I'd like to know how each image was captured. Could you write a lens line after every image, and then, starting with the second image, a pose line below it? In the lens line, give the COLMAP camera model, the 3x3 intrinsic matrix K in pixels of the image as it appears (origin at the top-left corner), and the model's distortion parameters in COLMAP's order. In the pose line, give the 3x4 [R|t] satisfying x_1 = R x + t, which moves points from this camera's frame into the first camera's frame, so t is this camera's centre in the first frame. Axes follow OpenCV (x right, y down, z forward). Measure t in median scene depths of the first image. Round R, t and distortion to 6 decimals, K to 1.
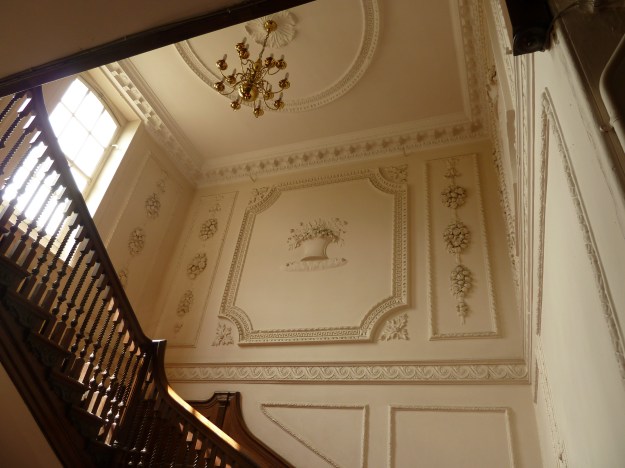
lens RADIAL K [[464.4, 0, 313.1], [0, 464.4, 227.4], [0, 0, 1]] dist [-0.032386, 0.001963]
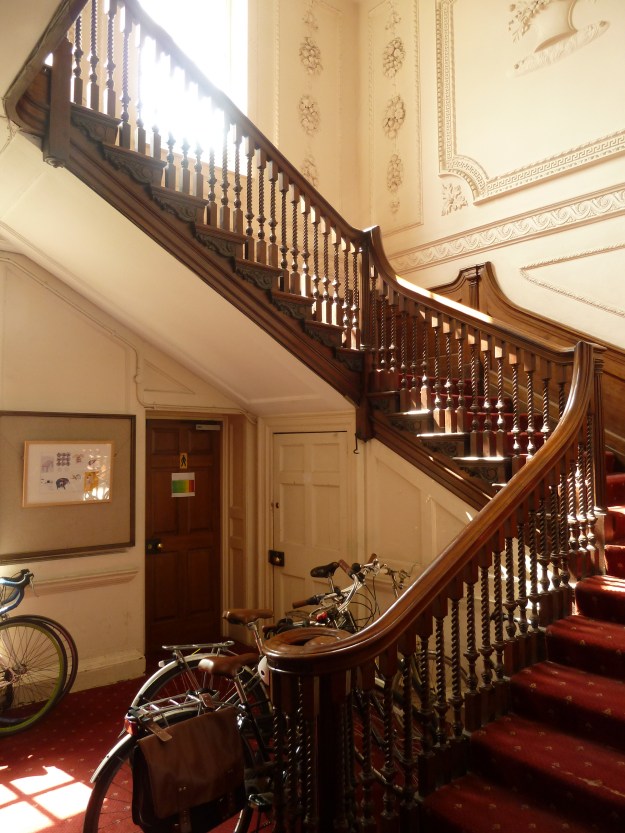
lens RADIAL K [[618.9, 0, 312.5], [0, 618.9, 416.5], [0, 0, 1]] dist [-0.032386, 0.001963]
pose [[0.863268, -0.143768, -0.483838, 0.069779], [0.378953, 0.817798, 0.433130, 0.001401], [0.333411, -0.557259, 0.760460, -0.072032]]
